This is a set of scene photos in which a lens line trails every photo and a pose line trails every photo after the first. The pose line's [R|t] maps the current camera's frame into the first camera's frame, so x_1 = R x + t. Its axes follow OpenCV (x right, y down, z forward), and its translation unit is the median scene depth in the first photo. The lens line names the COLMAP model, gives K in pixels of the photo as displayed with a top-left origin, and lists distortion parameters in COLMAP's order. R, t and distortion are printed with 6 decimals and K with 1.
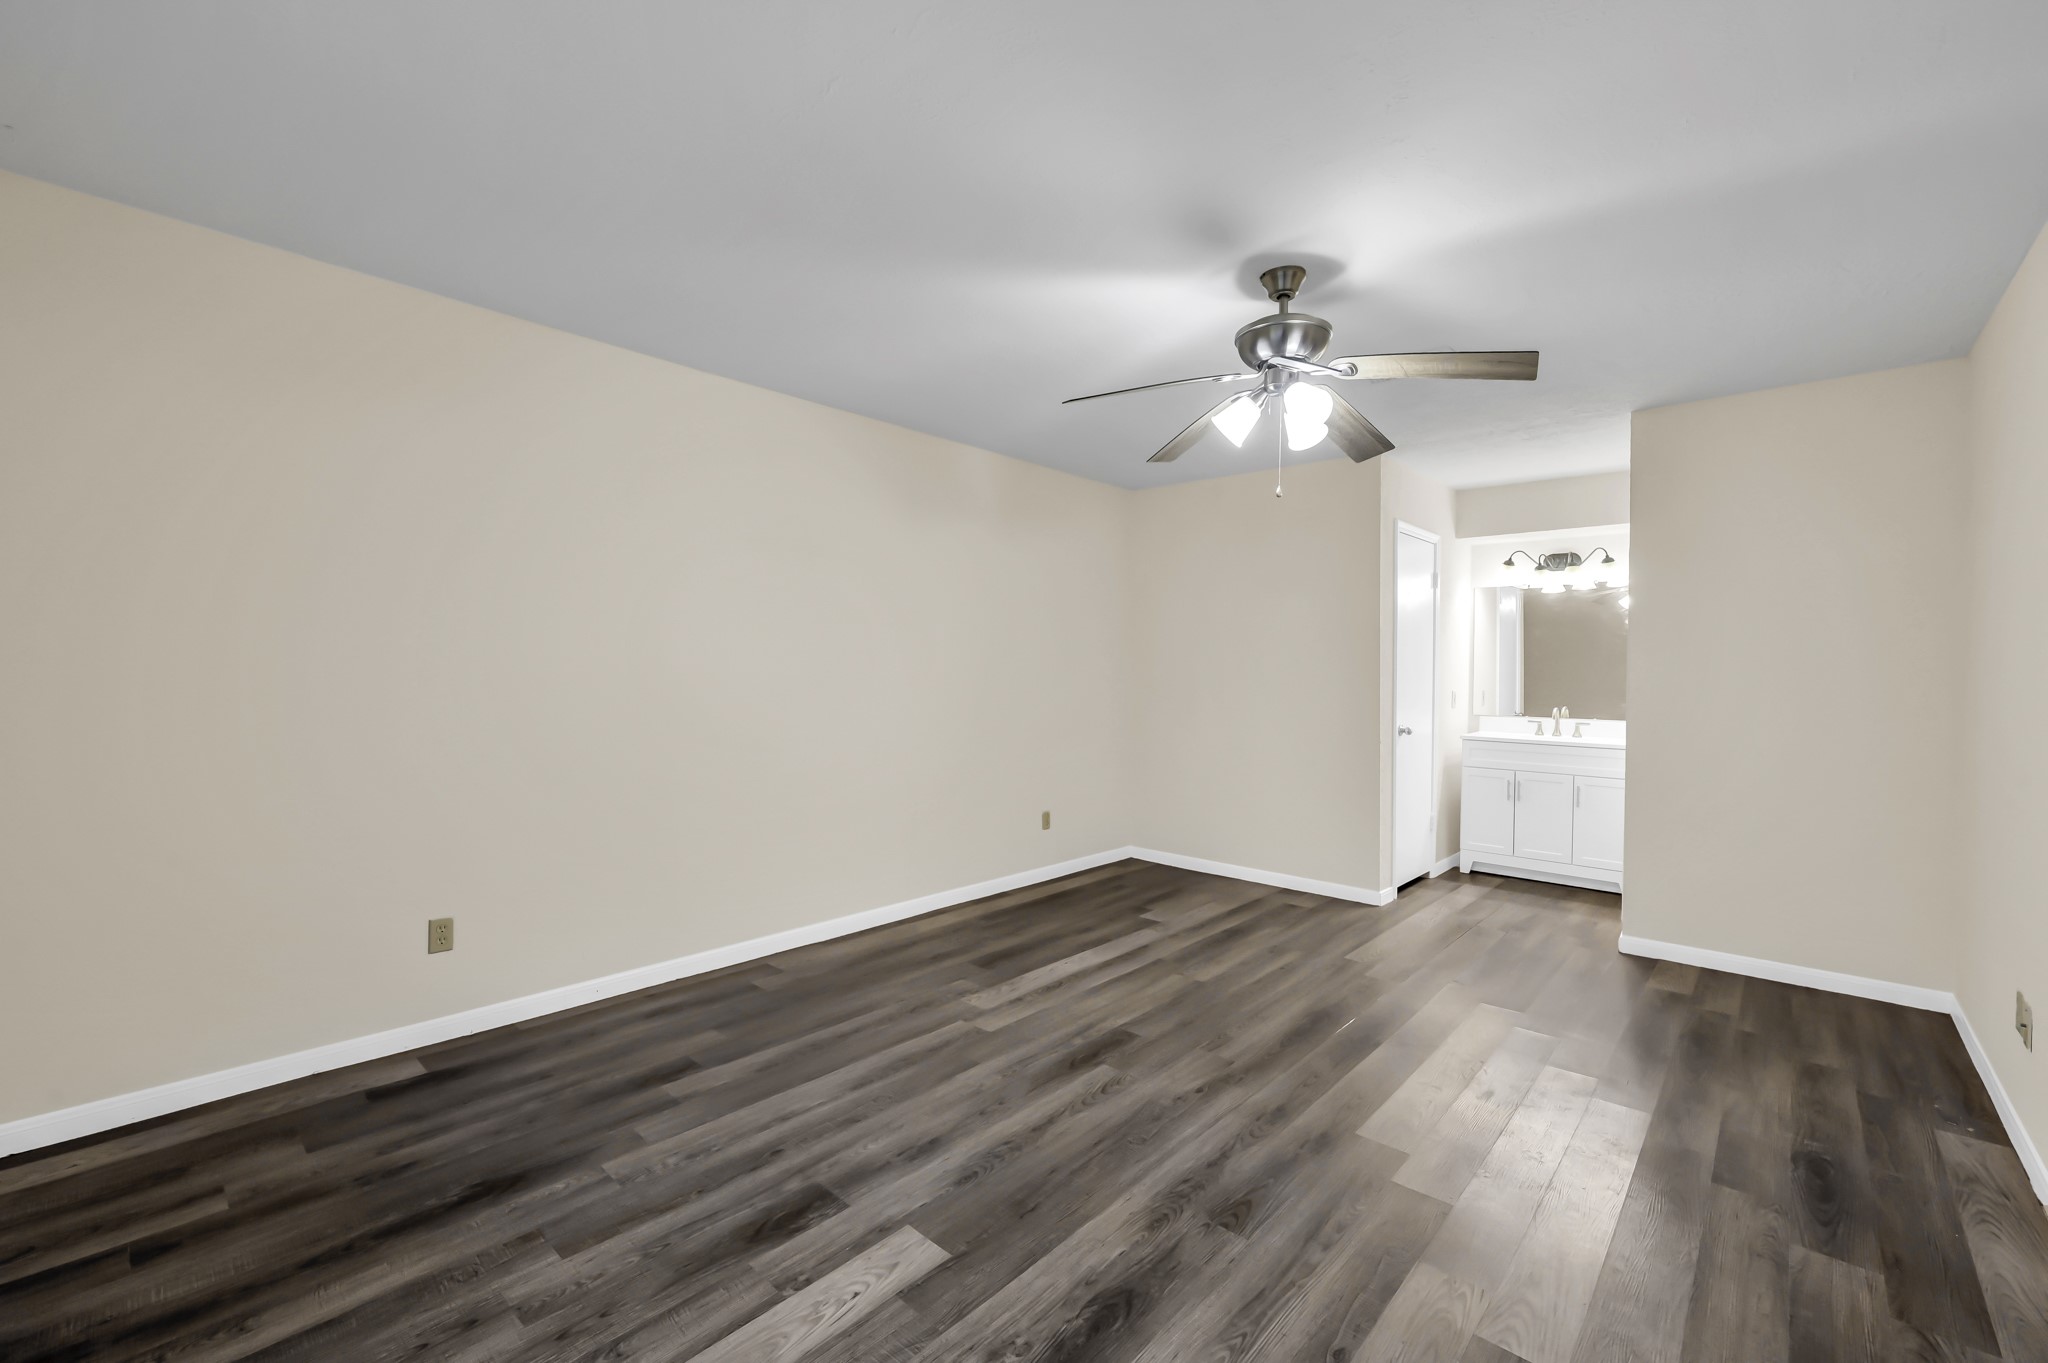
lens RADIAL K [[848.0, 0, 1029.9], [0, 848.0, 686.1], [0, 0, 1]] dist [0.001218, 0.000077]
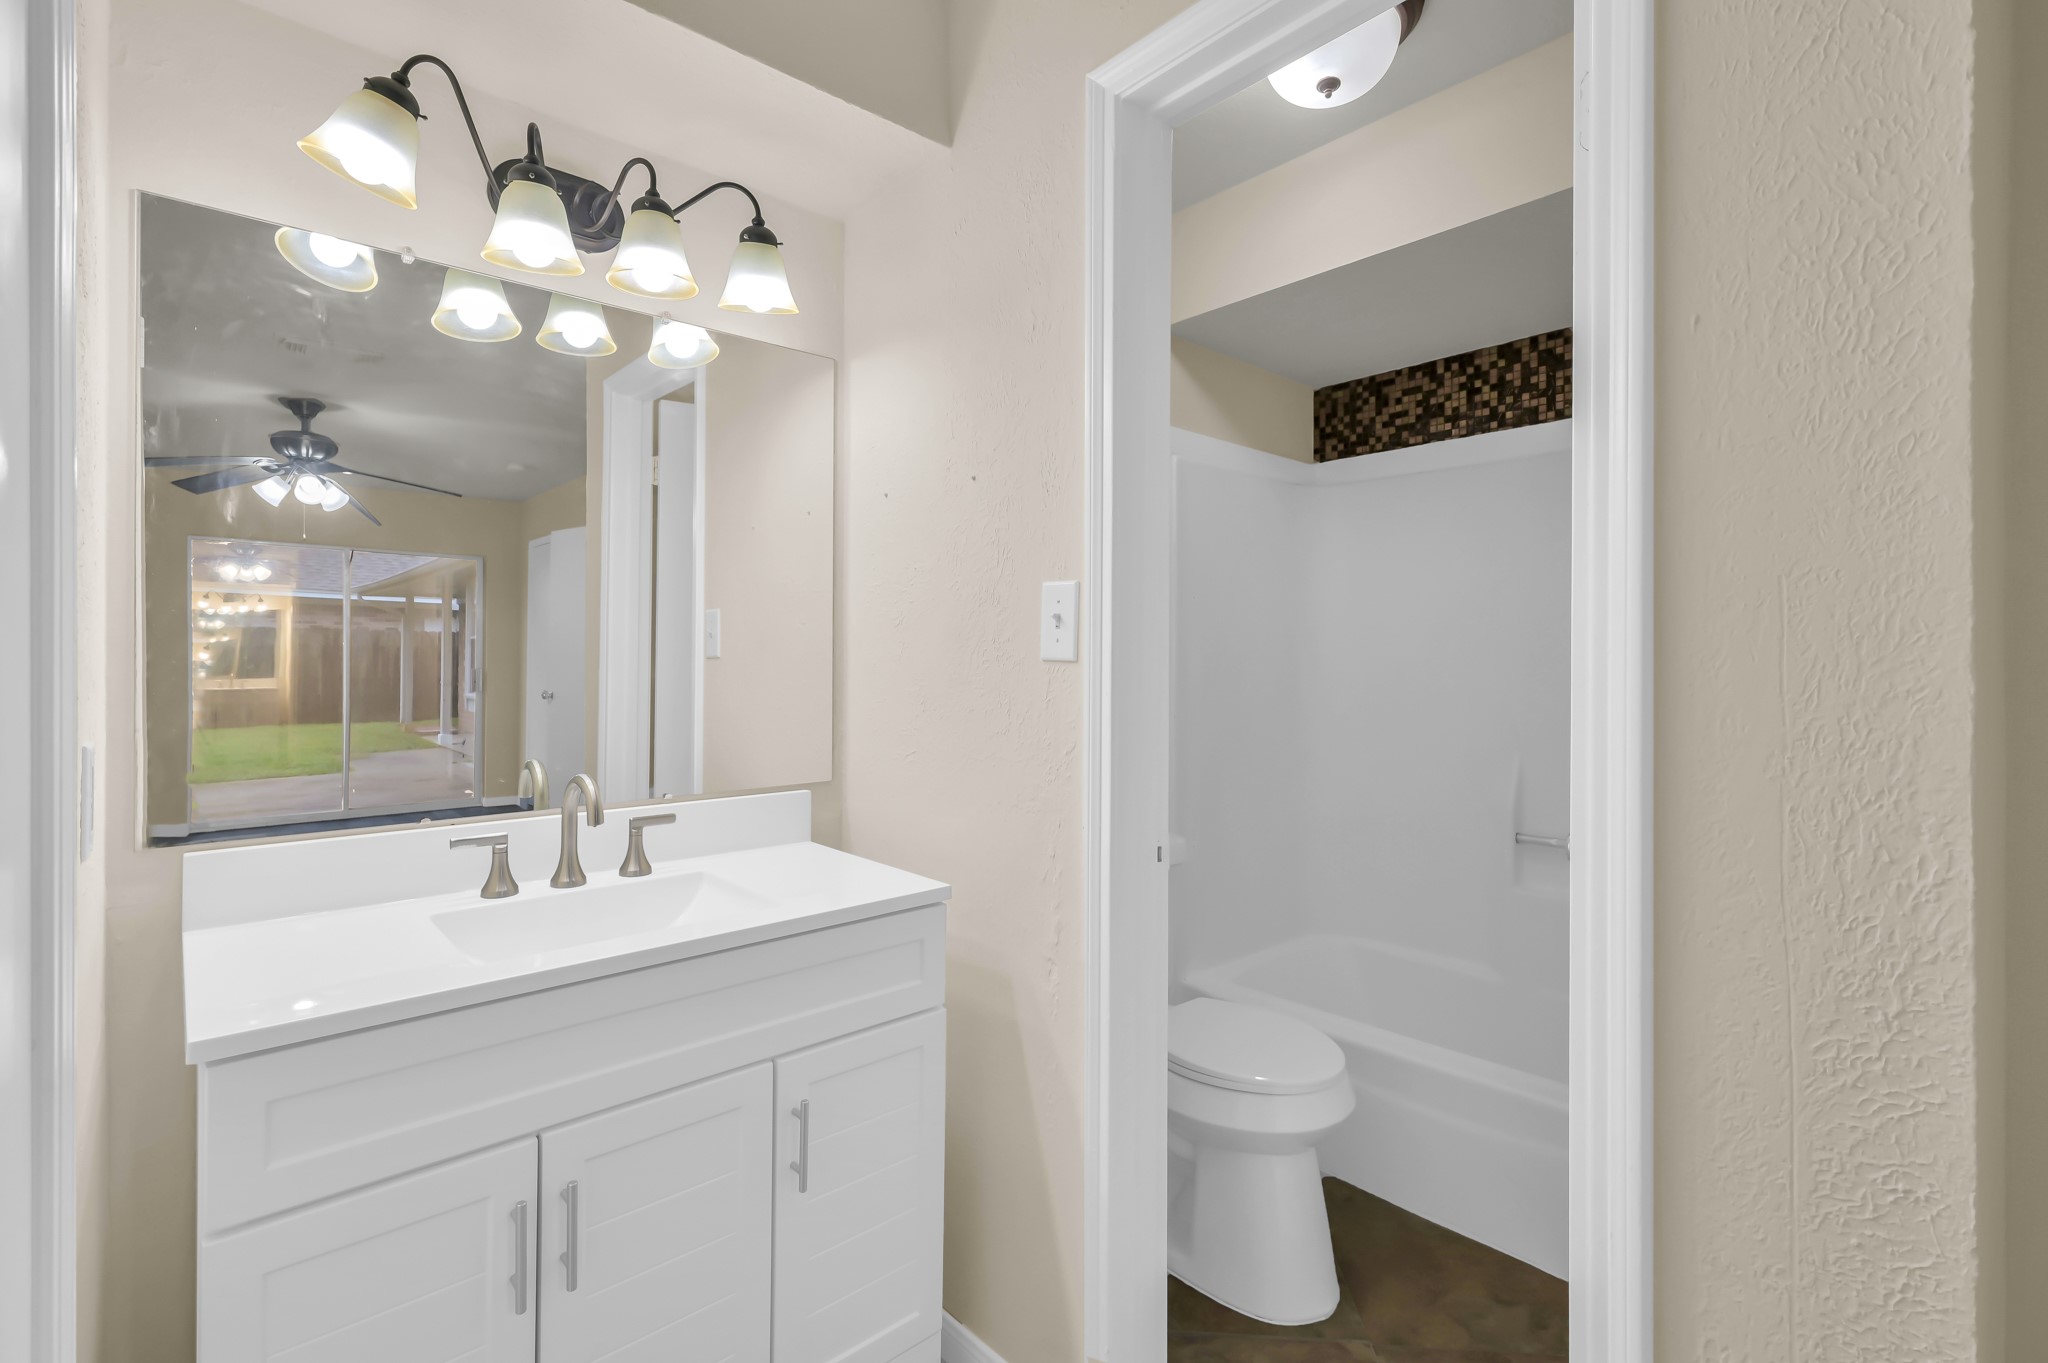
lens RADIAL K [[932.0, 0, 1031.6], [0, 932.0, 651.4], [0, 0, 1]] dist [0.004335, 0.000147]
pose [[0.090022, -0.005302, 0.995926, 0.752587], [0.014809, 0.999882, 0.003985, -0.020336], [-0.995830, 0.014390, 0.090090, 1.763301]]
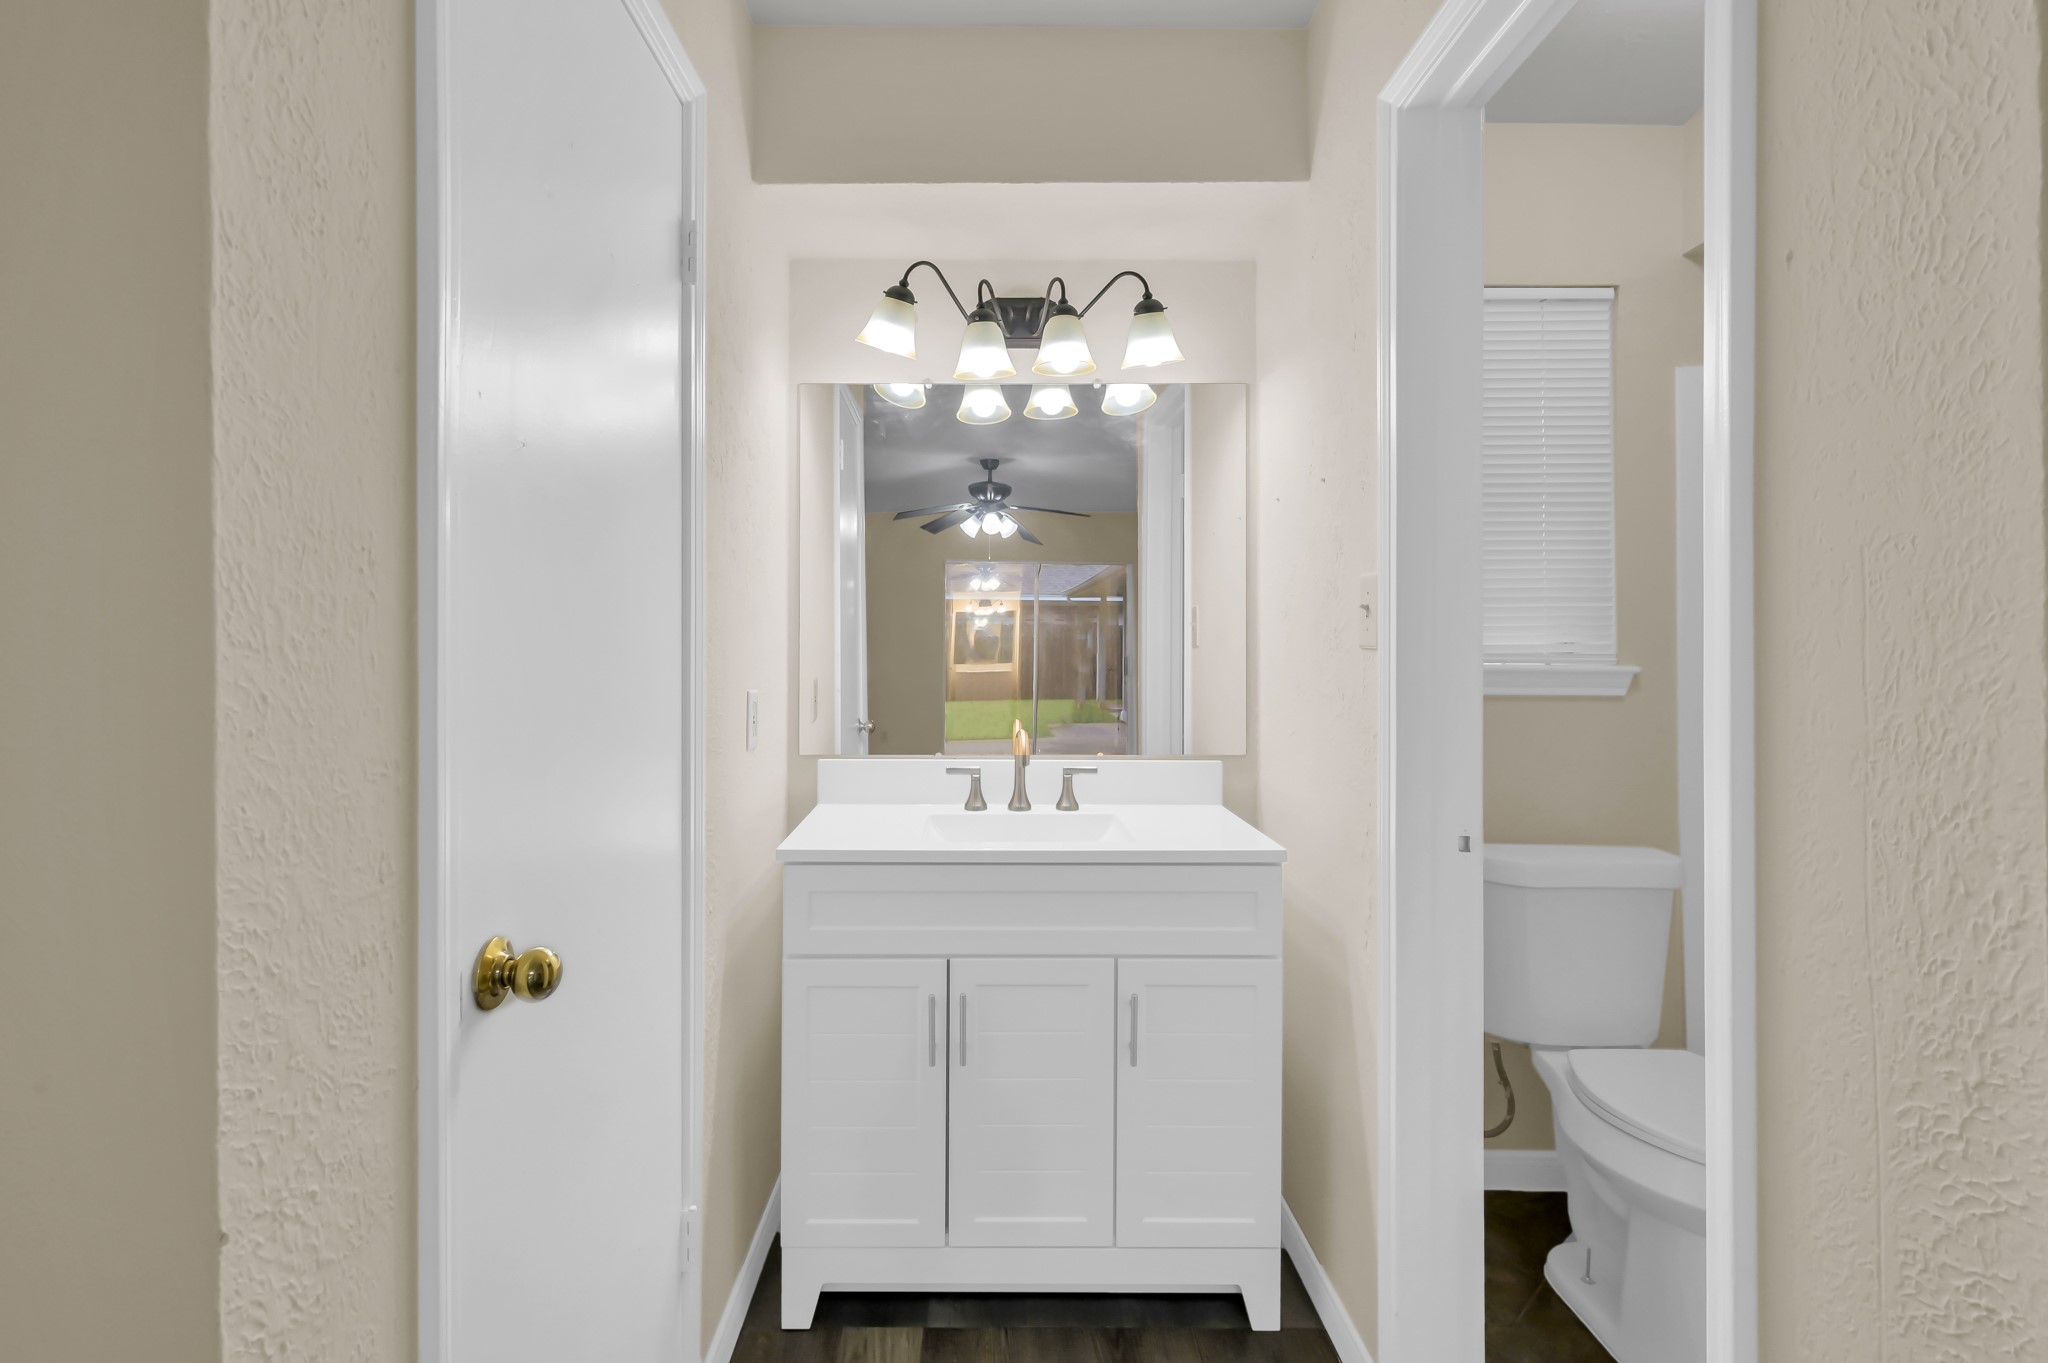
lens RADIAL K [[960.8, 0, 998.9], [0, 960.8, 627.8], [0, 0, 1]] dist [0.002928, 0.000646]
pose [[0.728930, 0.002821, 0.684582, 0.721460], [0.017627, 0.999583, -0.022888, -0.015438], [-0.684361, 0.028751, 0.728576, 1.505016]]
